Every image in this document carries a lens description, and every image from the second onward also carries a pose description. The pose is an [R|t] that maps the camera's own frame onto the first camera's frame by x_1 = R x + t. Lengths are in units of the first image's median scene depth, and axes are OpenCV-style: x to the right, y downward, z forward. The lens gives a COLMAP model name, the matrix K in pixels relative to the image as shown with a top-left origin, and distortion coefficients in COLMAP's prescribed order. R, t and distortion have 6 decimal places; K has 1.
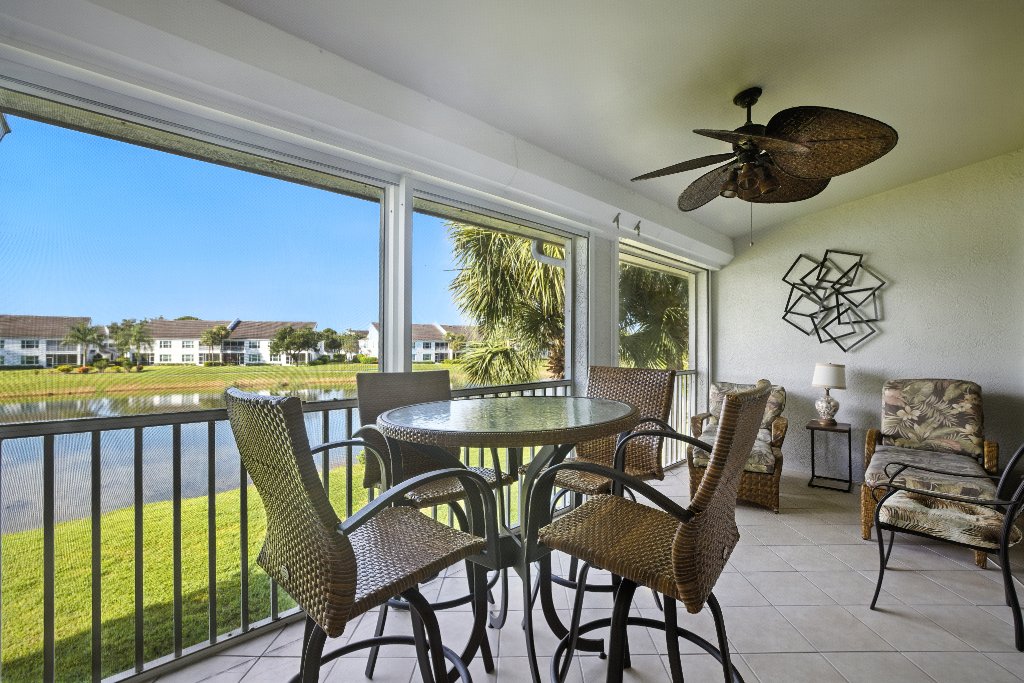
lens RADIAL K [[434.8, 0, 512.5], [0, 434.8, 342.5], [0, 0, 1]] dist [0.001097, 0.000272]
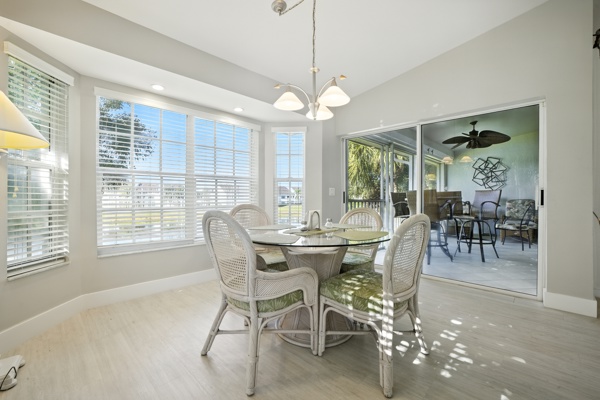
lens RADIAL K [[254.8, 0, 299.9], [0, 254.8, 199.5], [0, 0, 1]] dist [0.001097, 0.000272]
pose [[0.999506, -0.001714, 0.031388, -0.613944], [0.001190, 0.999860, 0.016711, 0.045026], [-0.031412, -0.016665, 0.999368, -0.700172]]
